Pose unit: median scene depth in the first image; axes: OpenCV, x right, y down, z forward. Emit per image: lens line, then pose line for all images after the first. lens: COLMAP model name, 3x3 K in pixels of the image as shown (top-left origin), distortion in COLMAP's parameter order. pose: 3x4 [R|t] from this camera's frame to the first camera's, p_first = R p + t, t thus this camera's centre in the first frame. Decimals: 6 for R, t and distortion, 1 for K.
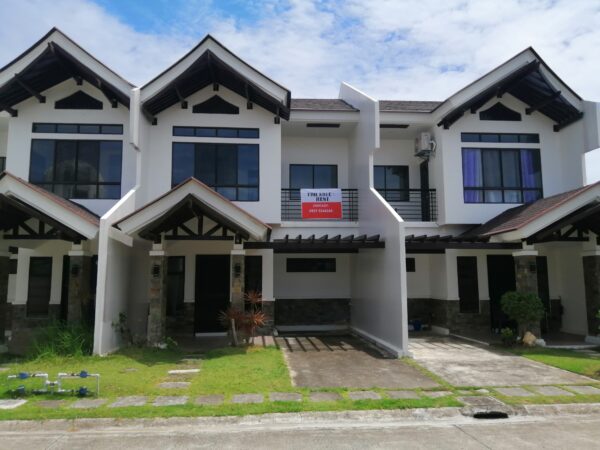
lens RADIAL K [[467.3, 0, 297.3], [0, 467.3, 225.6], [0, 0, 1]] dist [0.079343, -0.131589]
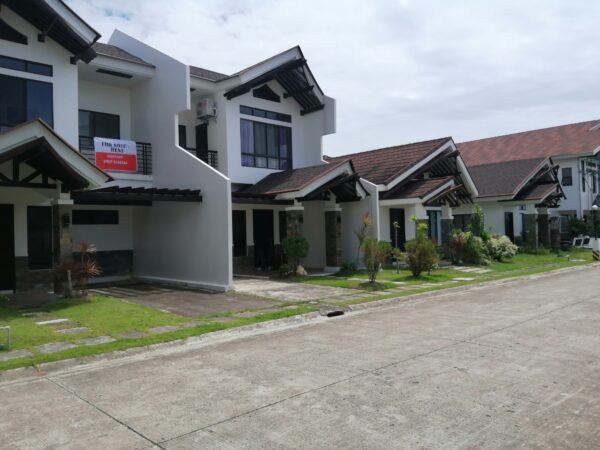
lens RADIAL K [[467.3, 0, 297.3], [0, 467.3, 225.6], [0, 0, 1]] dist [0.079343, -0.131589]
pose [[0.789260, -0.003491, 0.614050, -0.269402], [-0.055224, 0.995528, 0.076640, 0.004571], [-0.611571, -0.094399, 0.785538, -0.036762]]
